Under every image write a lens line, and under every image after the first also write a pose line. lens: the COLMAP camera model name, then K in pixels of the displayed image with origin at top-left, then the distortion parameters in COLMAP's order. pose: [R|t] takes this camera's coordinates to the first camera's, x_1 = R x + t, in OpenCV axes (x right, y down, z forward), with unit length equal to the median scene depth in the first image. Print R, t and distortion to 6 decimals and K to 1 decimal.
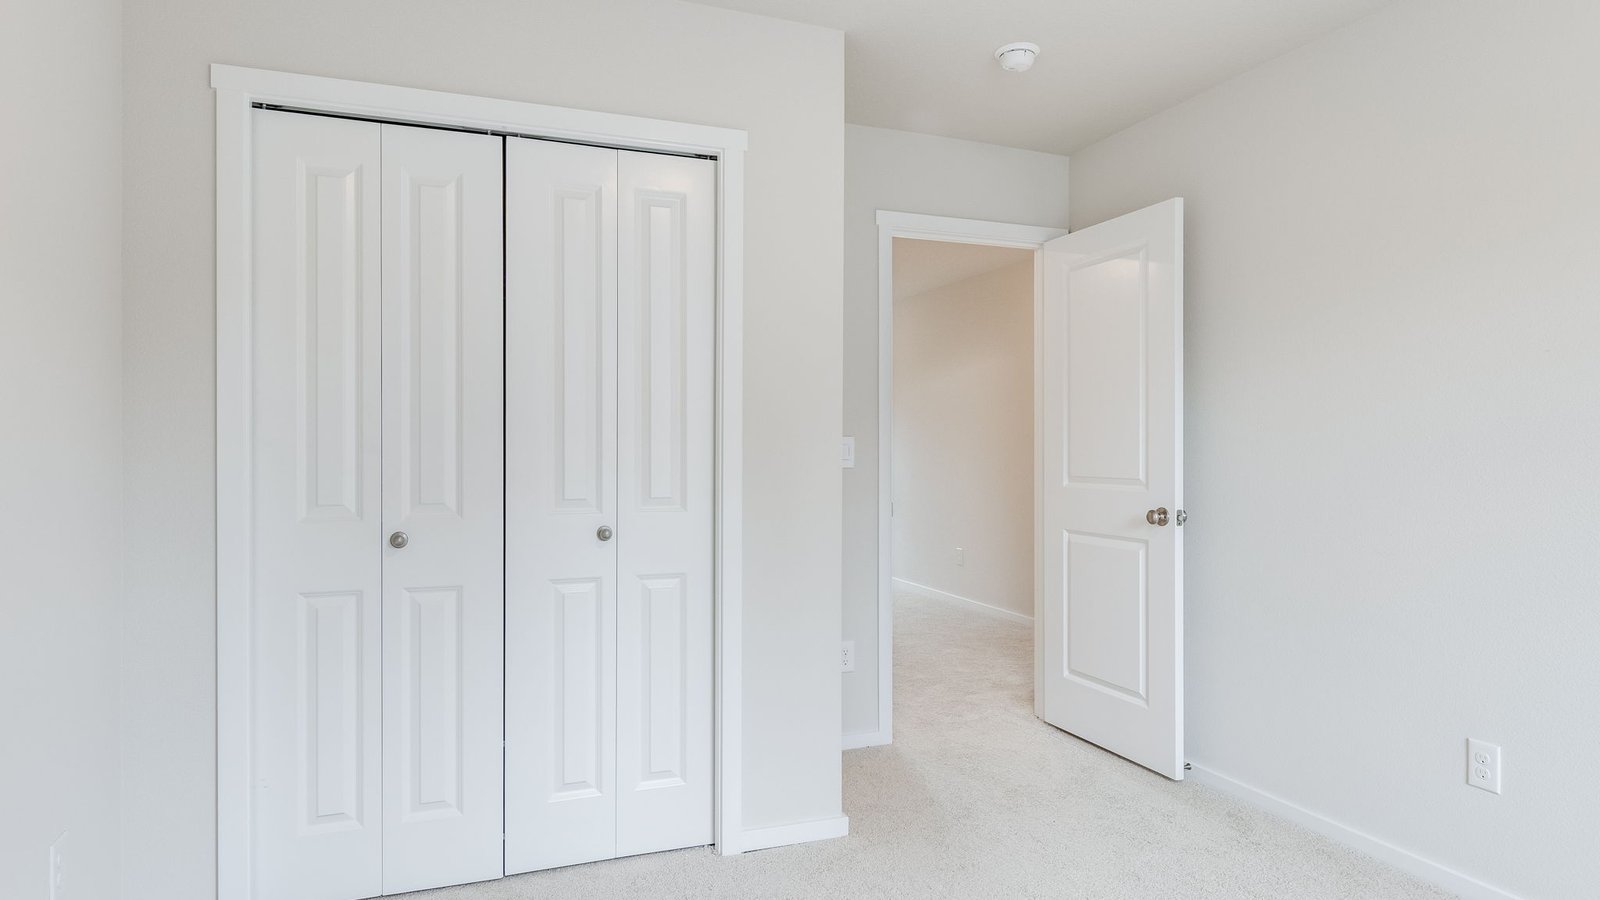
lens RADIAL K [[917.5, 0, 797.3], [0, 917.5, 436.2], [0, 0, 1]] dist [0.000691, 0.000277]
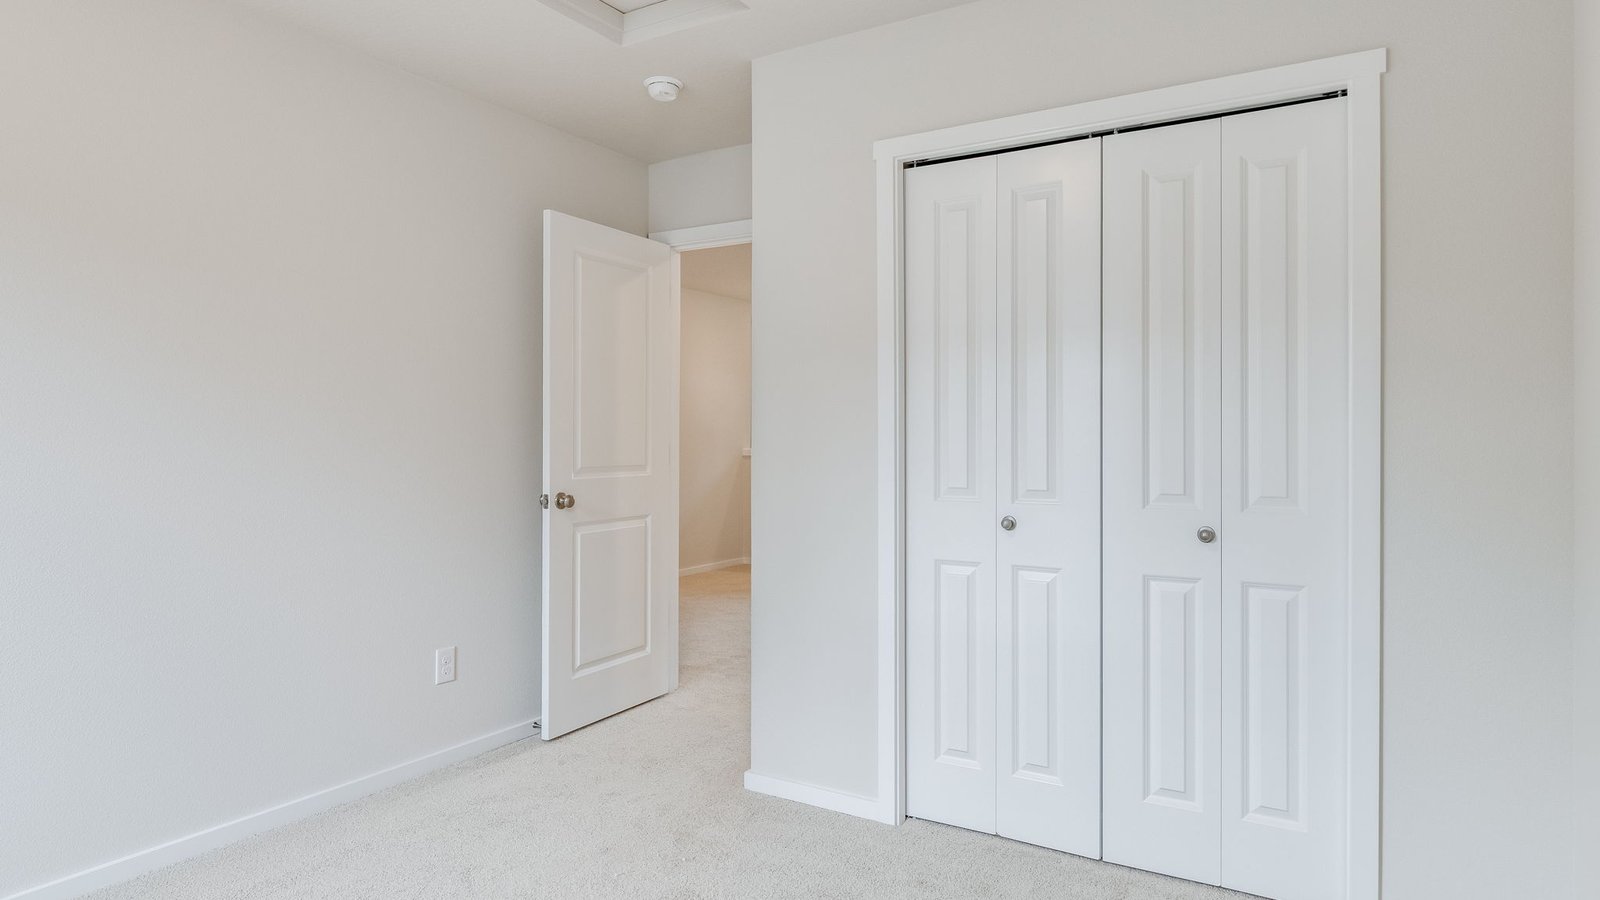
lens RADIAL K [[917.5, 0, 797.3], [0, 917.5, 436.2], [0, 0, 1]] dist [0.000691, 0.000277]
pose [[0.619610, -0.001630, -0.784908, 0.278947], [0.007827, 0.999961, 0.004102, 0.000150], [0.784871, -0.008686, 0.619599, 0.104470]]
